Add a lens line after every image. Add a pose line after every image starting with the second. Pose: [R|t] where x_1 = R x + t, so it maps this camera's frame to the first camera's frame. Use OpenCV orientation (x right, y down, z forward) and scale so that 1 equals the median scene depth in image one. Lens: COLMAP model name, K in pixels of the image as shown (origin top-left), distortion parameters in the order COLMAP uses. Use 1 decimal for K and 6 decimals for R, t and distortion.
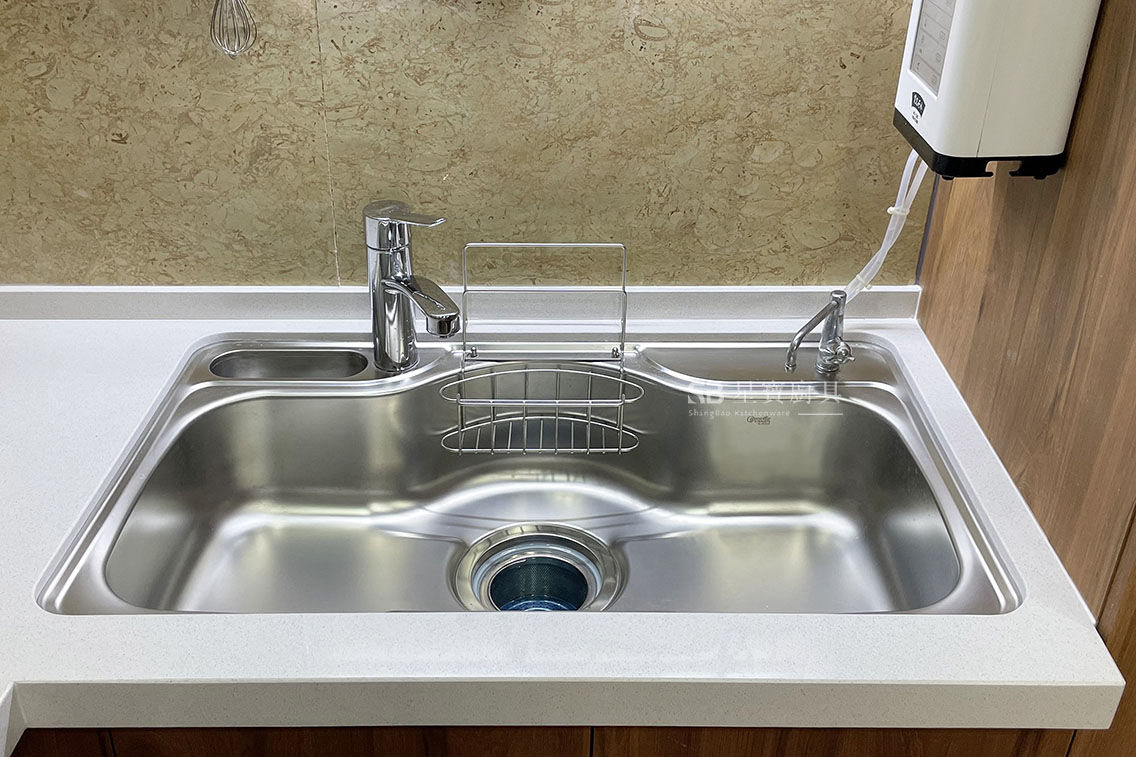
lens RADIAL K [[1195.8, 0, 515.4], [0, 1195.8, 329.0], [0, 0, 1]] dist [0.058632, -0.022358]
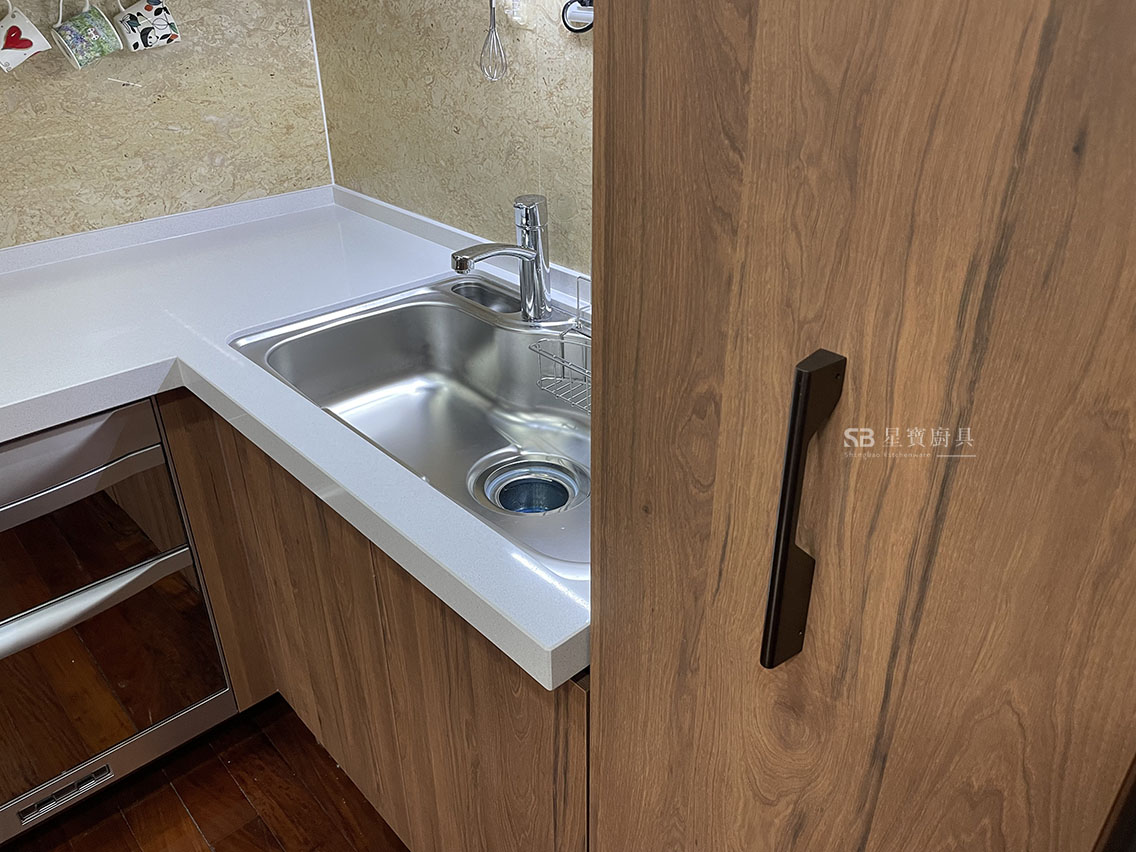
lens RADIAL K [[870.6, 0, 564.4], [0, 870.6, 414.8], [0, 0, 1]] dist [0.093445, -0.130644]
pose [[0.668370, 0.348037, -0.657382, 0.675392], [-0.365610, 0.923368, 0.117137, 0.005141], [0.647774, 0.162055, 0.744398, 0.265061]]
